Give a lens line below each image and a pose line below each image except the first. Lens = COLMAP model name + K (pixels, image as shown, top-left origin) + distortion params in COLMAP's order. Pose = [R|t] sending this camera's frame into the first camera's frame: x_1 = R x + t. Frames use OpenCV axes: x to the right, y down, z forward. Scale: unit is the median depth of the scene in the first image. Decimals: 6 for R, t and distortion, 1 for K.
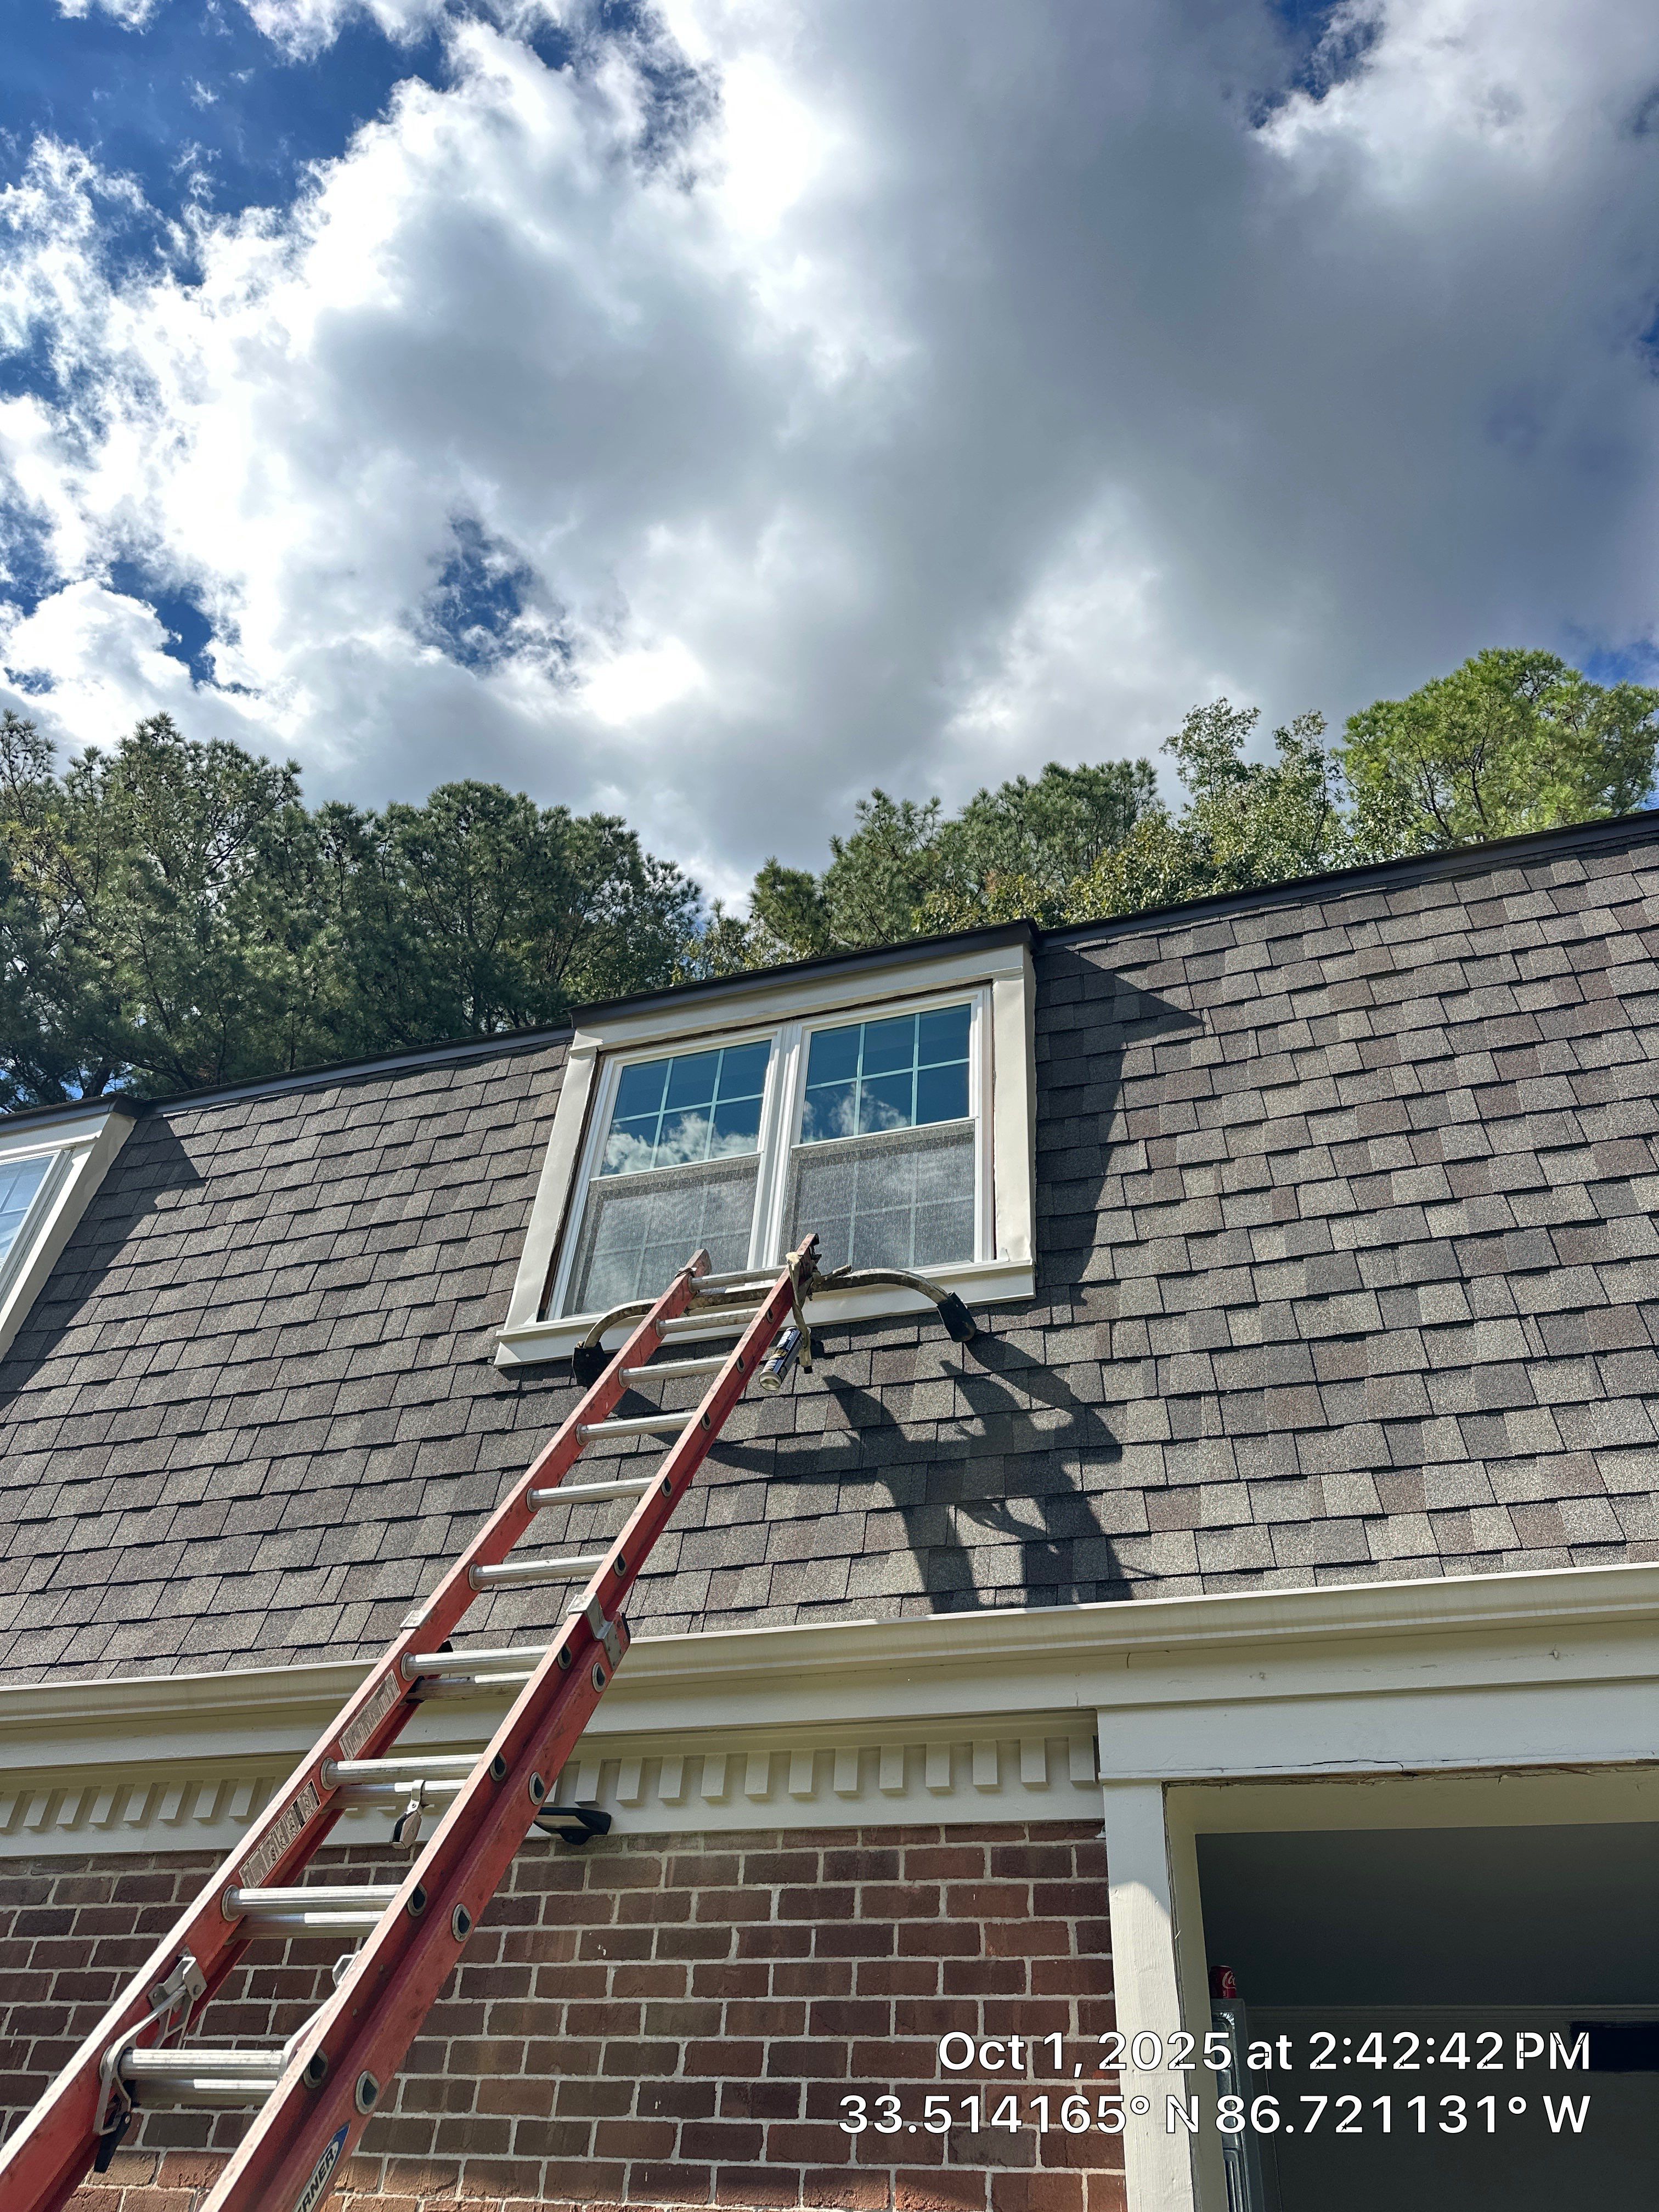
lens RADIAL K [[1569.8, 0, 842.7], [0, 1569.8, 1096.6], [0, 0, 1]] dist [0.007112, -0.007849]
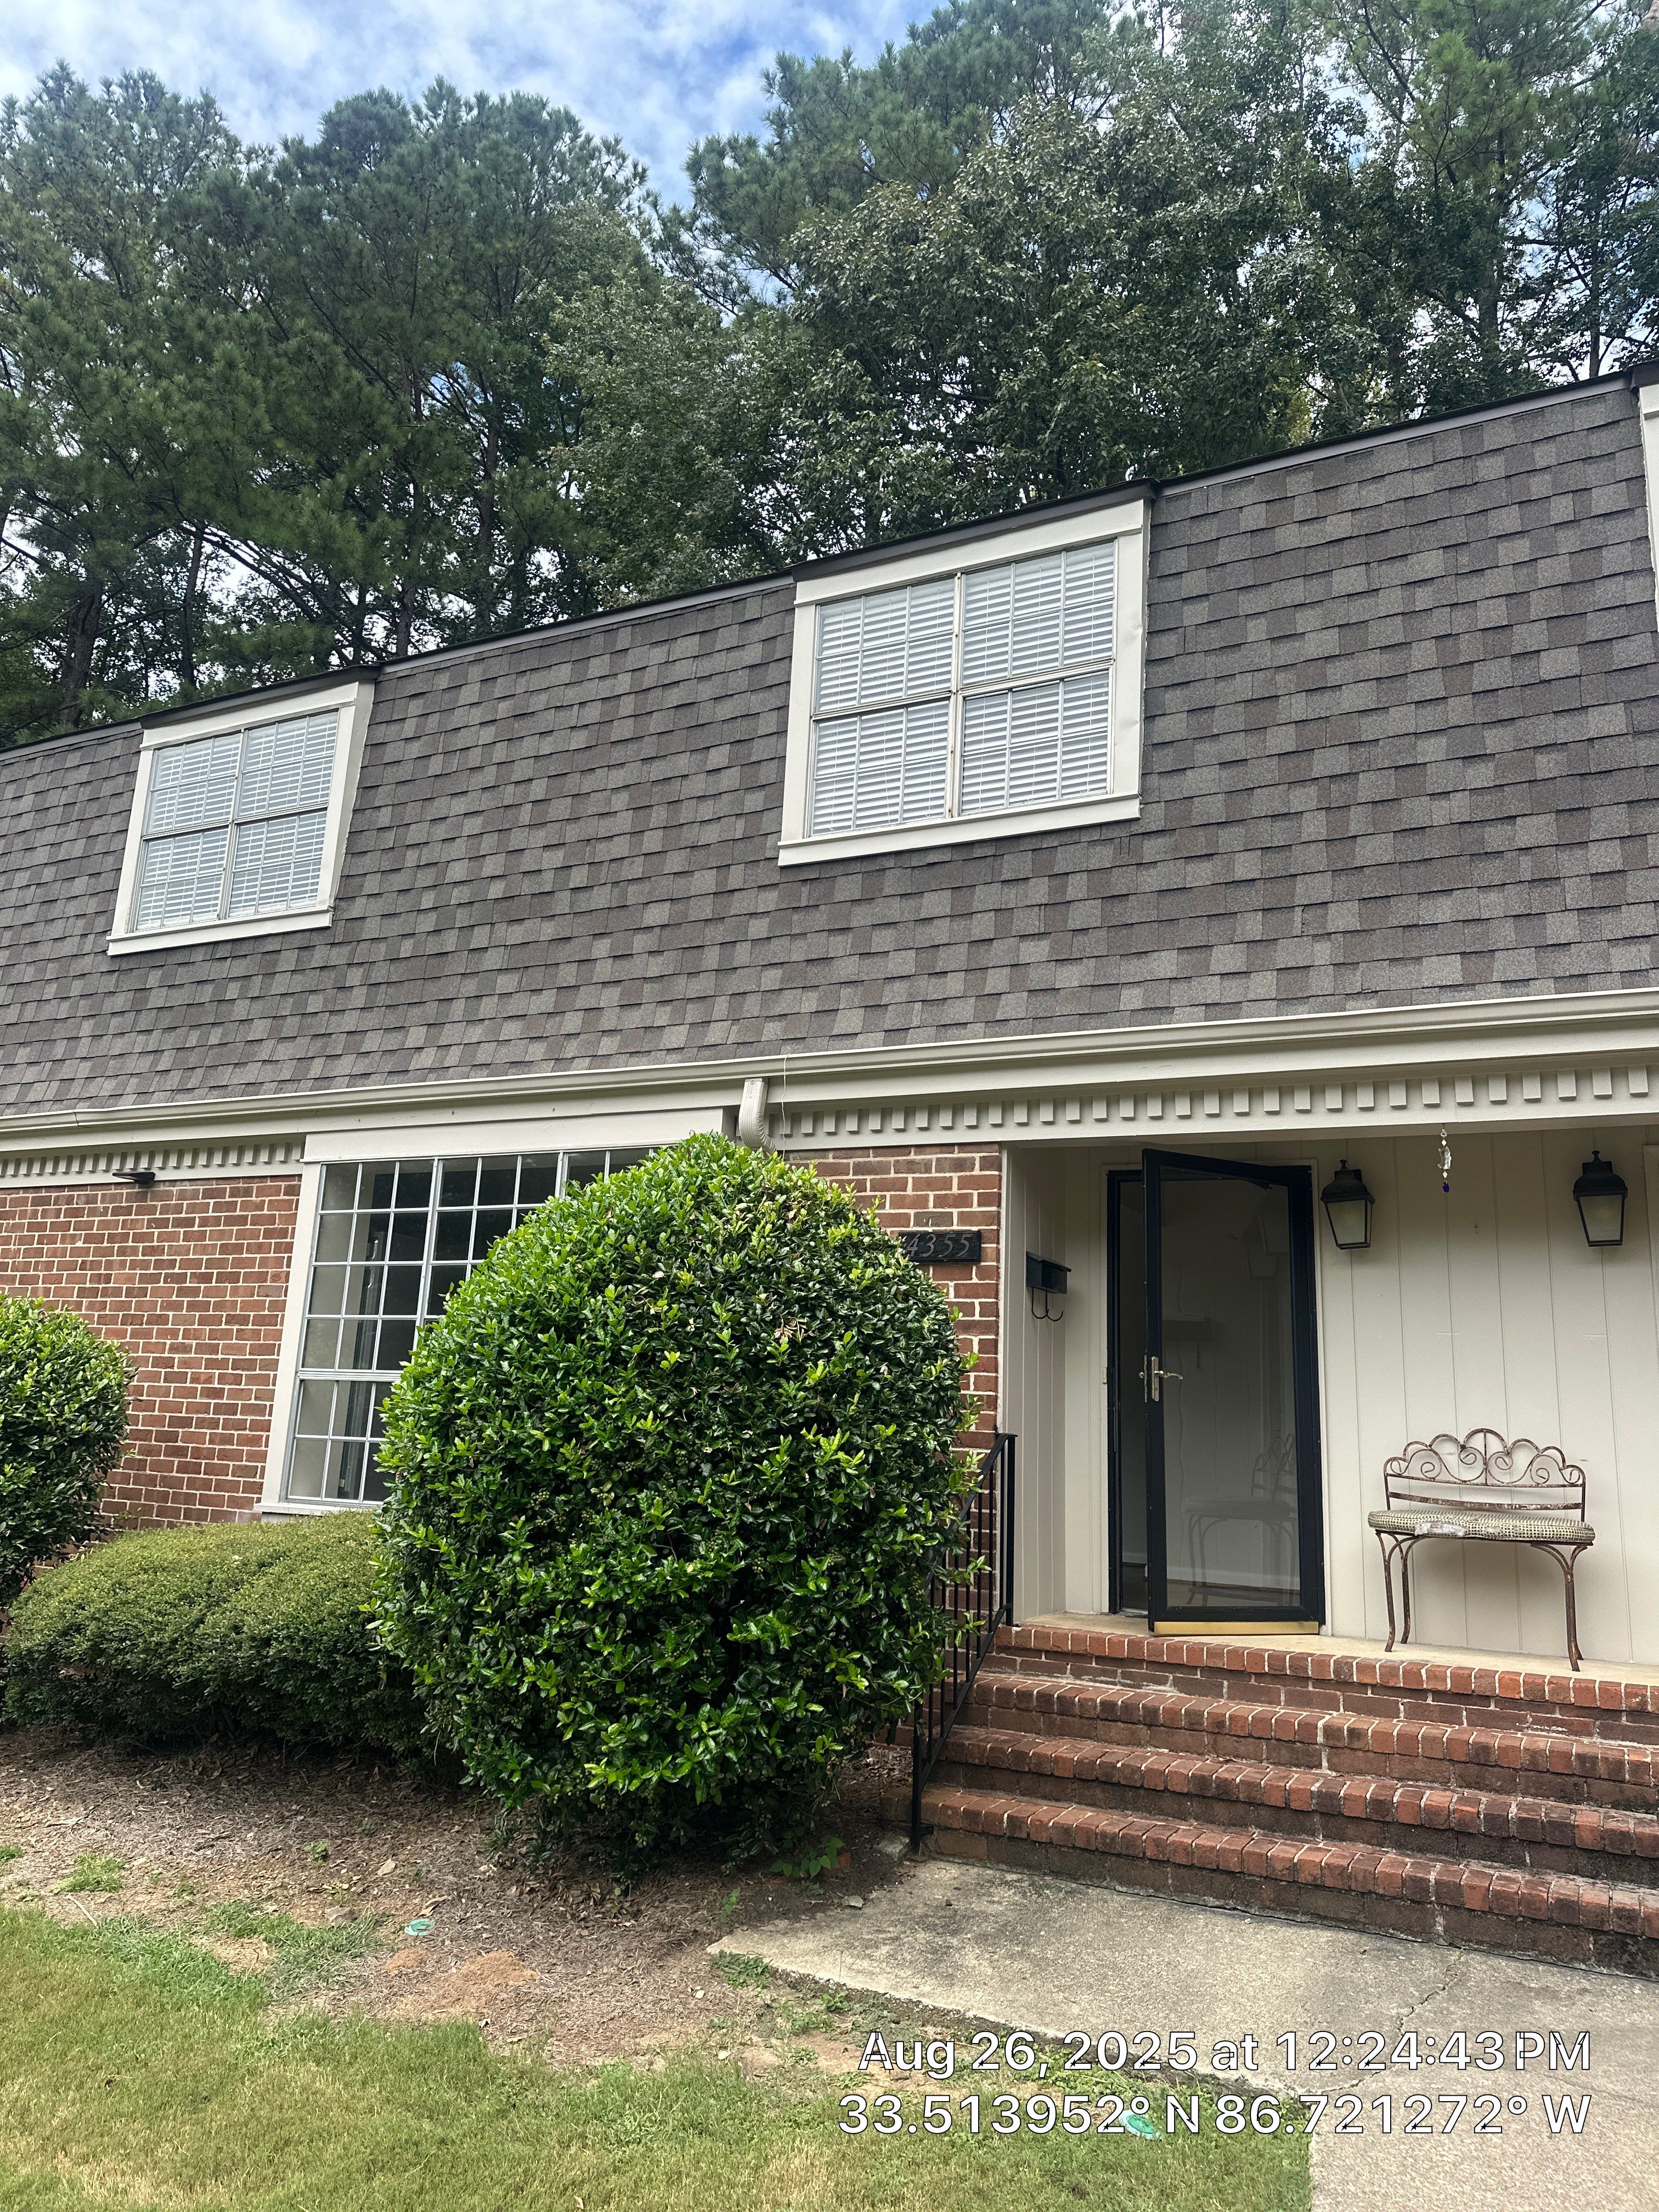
lens RADIAL K [[1463.6, 0, 841.2], [0, 1463.6, 1099.3], [0, 0, 1]] dist [0.154868, -0.254079]
pose [[0.991097, -0.045351, -0.125181, 1.148998], [0.099080, 0.879274, 0.465897, -0.566511], [0.088940, -0.474152, 0.875939, -0.786780]]
